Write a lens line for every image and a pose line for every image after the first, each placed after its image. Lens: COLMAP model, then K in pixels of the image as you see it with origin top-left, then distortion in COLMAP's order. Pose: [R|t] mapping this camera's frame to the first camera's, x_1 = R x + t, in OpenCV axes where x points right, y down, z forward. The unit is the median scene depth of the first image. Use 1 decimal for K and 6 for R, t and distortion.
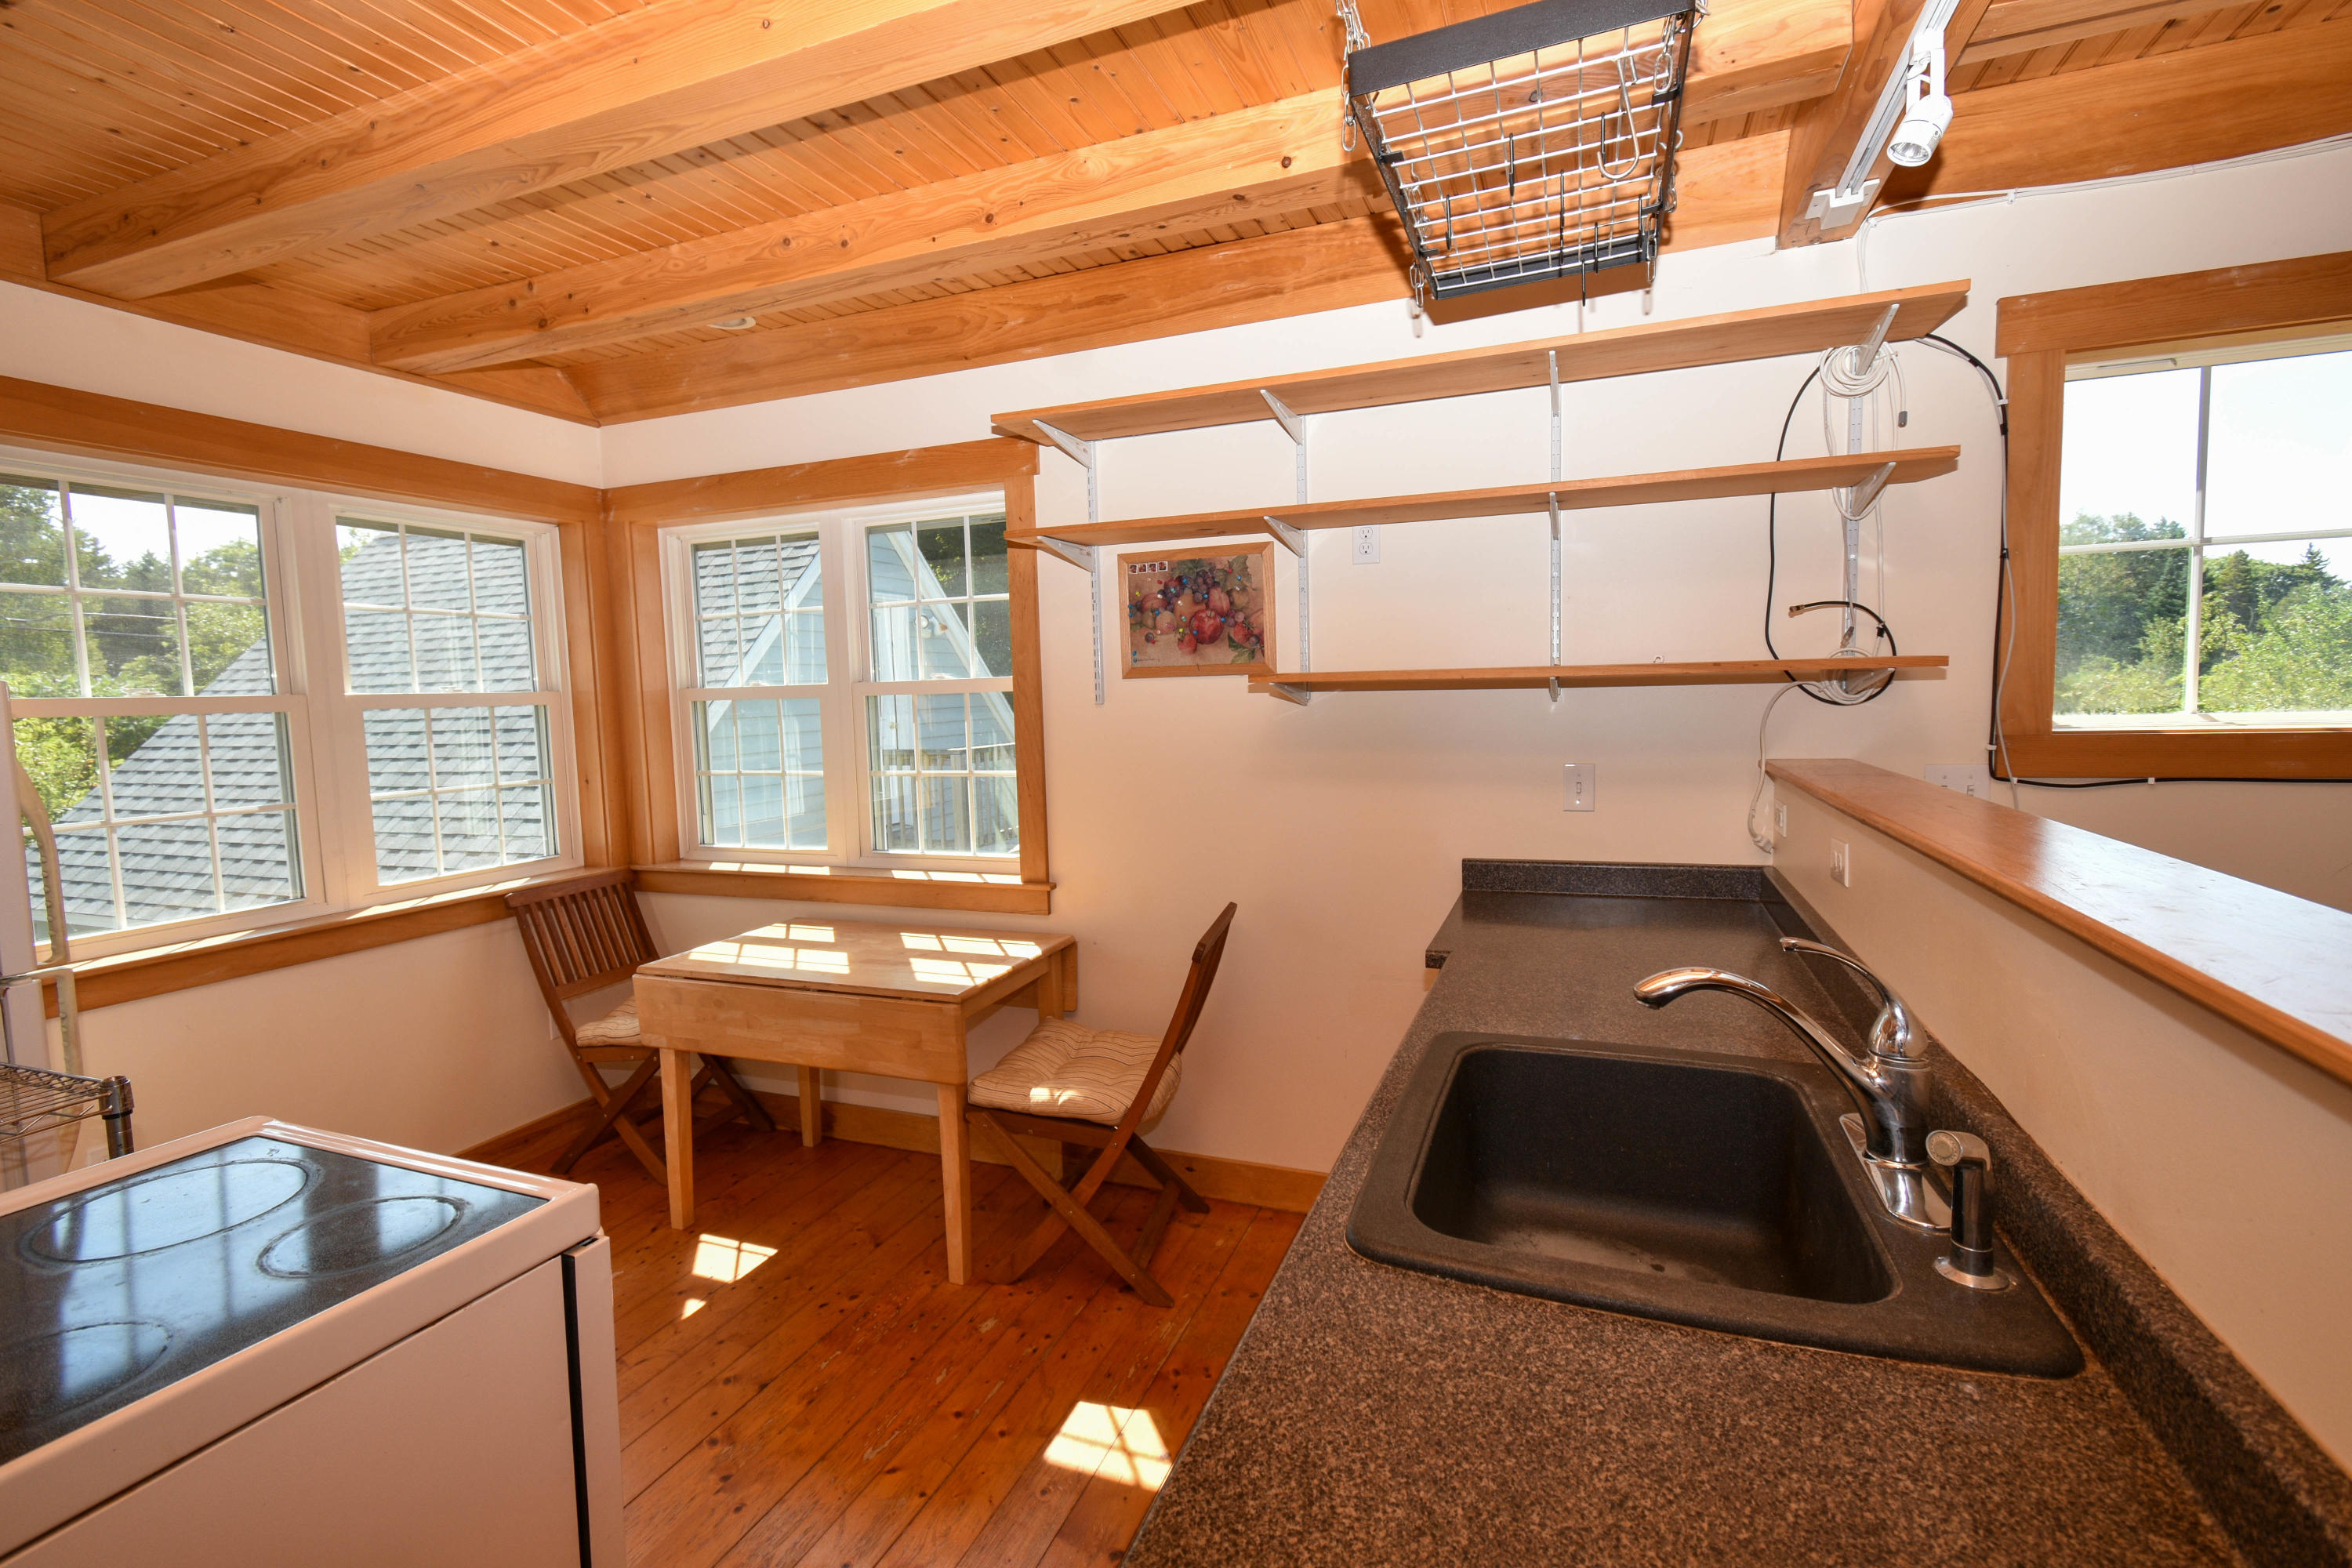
lens RADIAL K [[1048.2, 0, 1187.3], [0, 1048.2, 766.1], [0, 0, 1]] dist [0.007364, 0.000357]
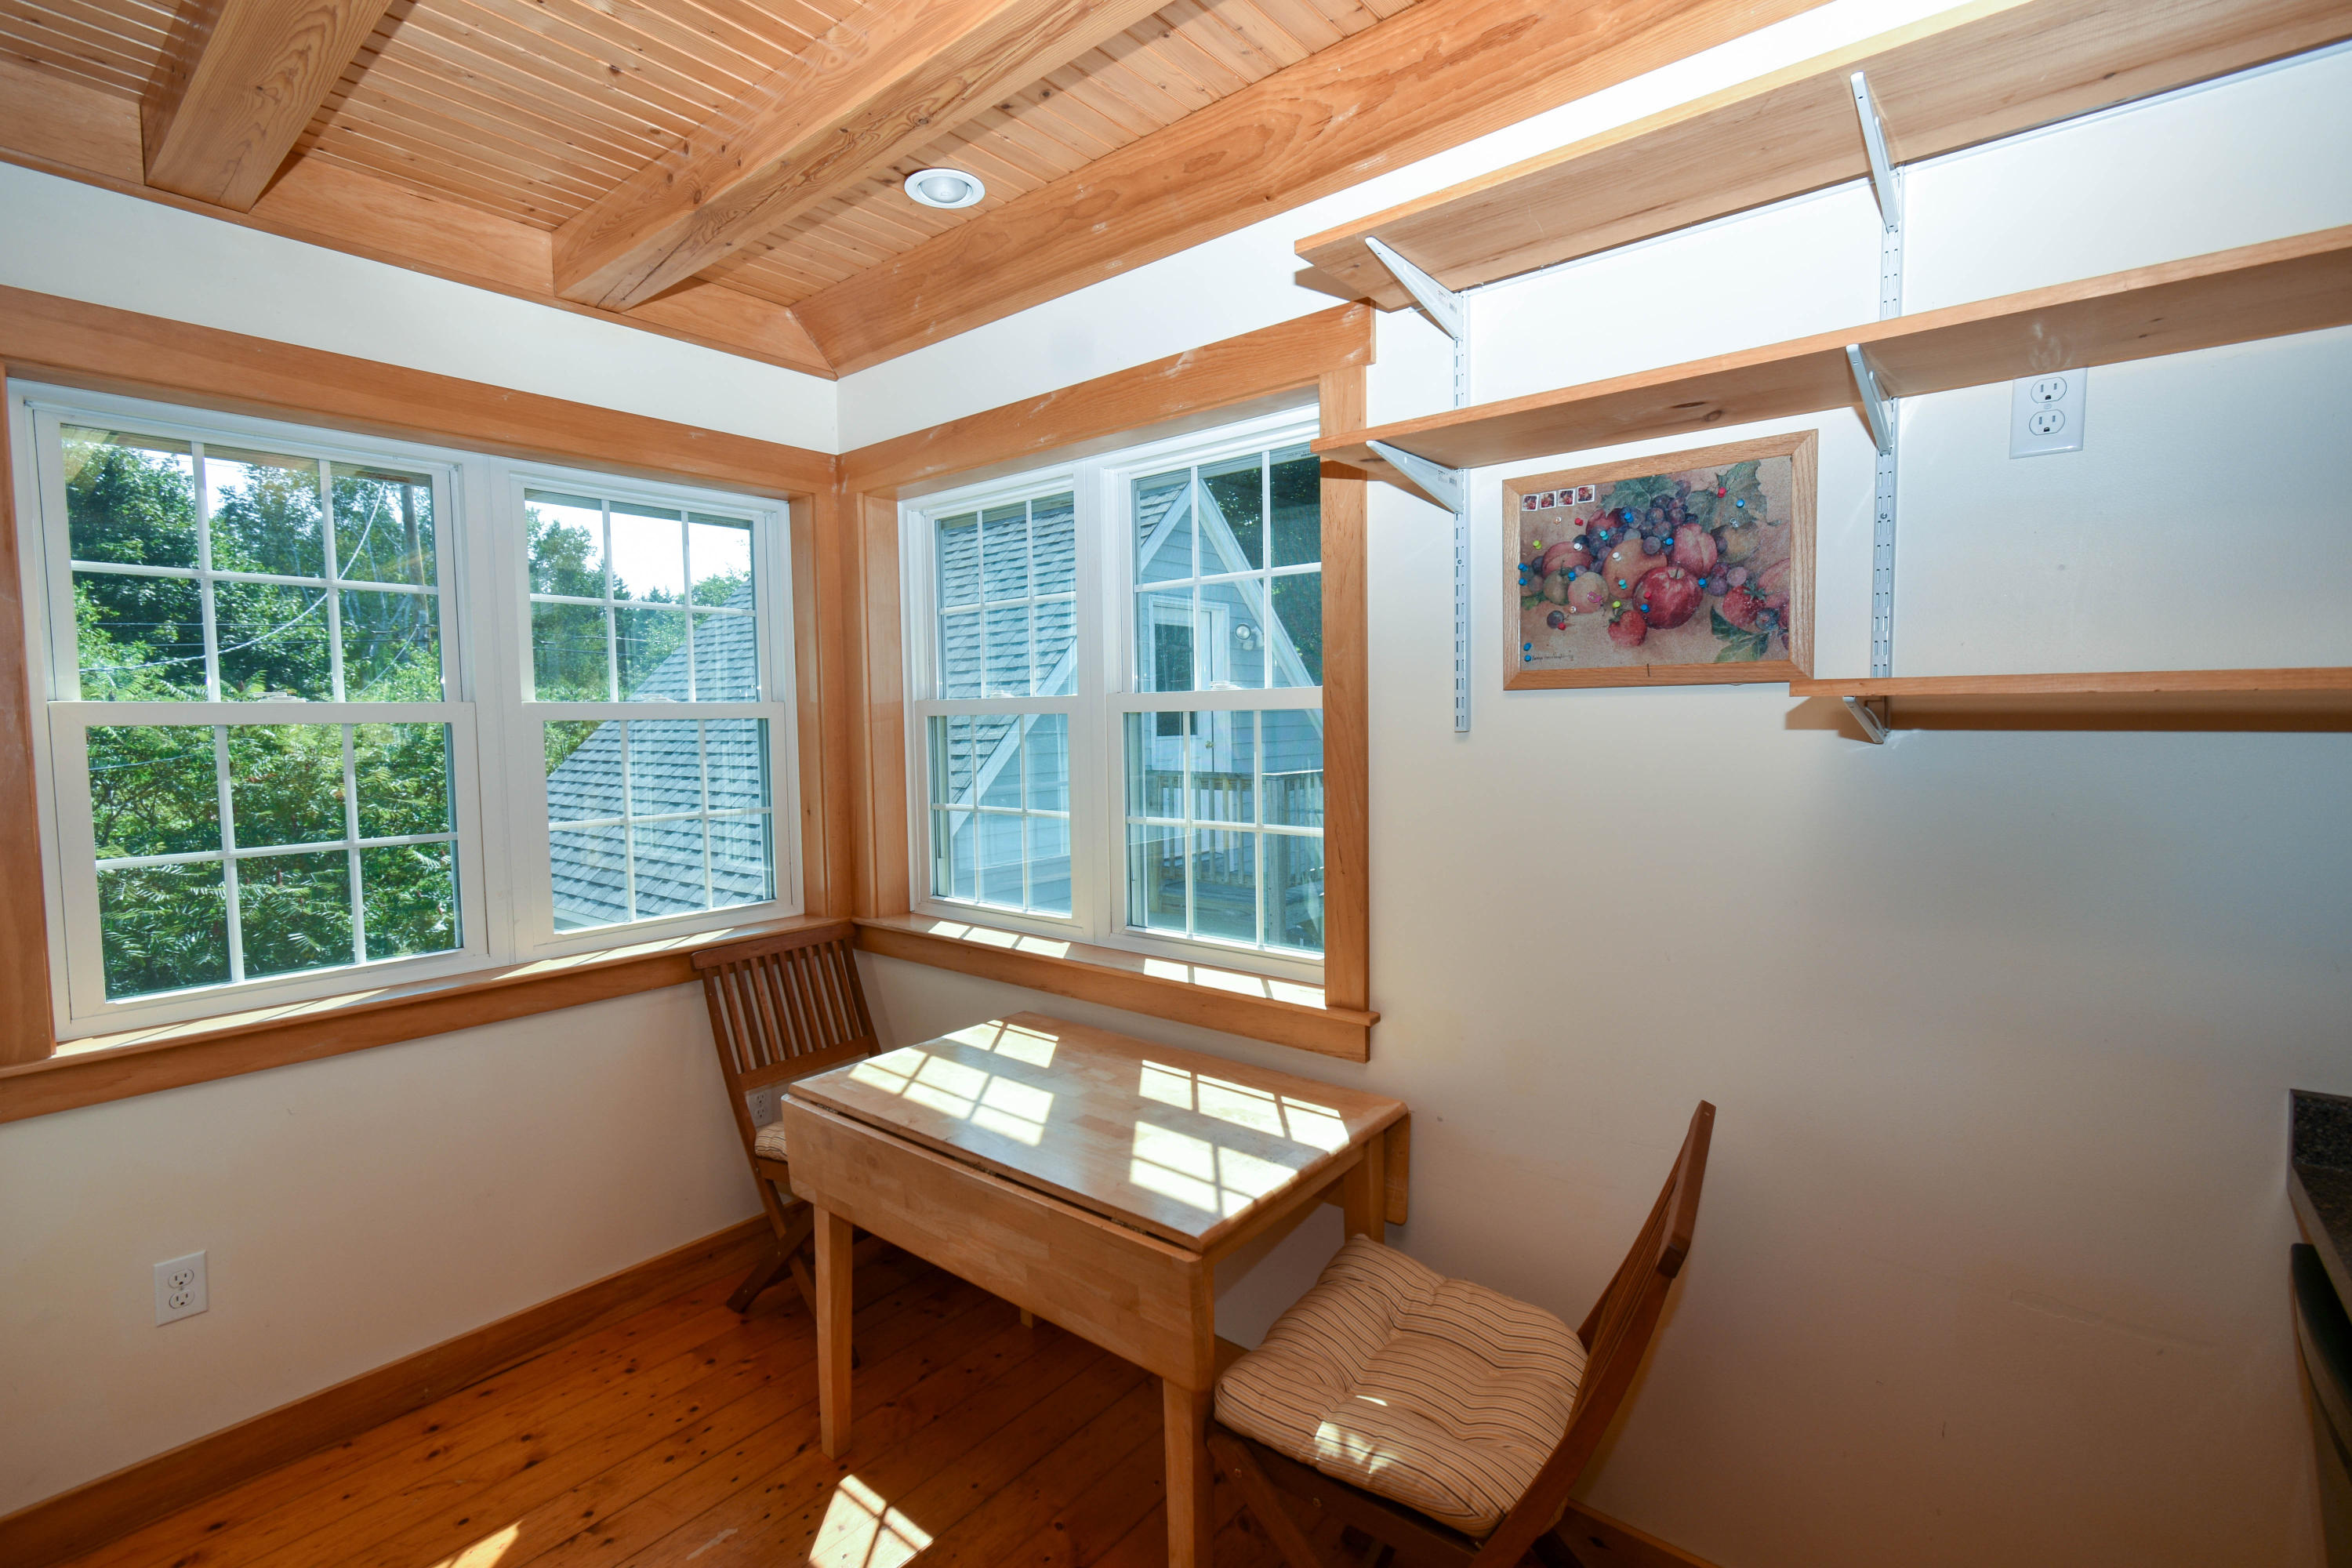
lens RADIAL K [[1048.2, 0, 1181.1], [0, 1048.2, 772.8], [0, 0, 1]] dist [0.007364, 0.000357]
pose [[0.948808, 0.031870, -0.314240, -0.046616], [-0.035414, 0.999357, -0.005573, -0.026387], [0.313861, 0.016416, 0.949327, 0.376808]]
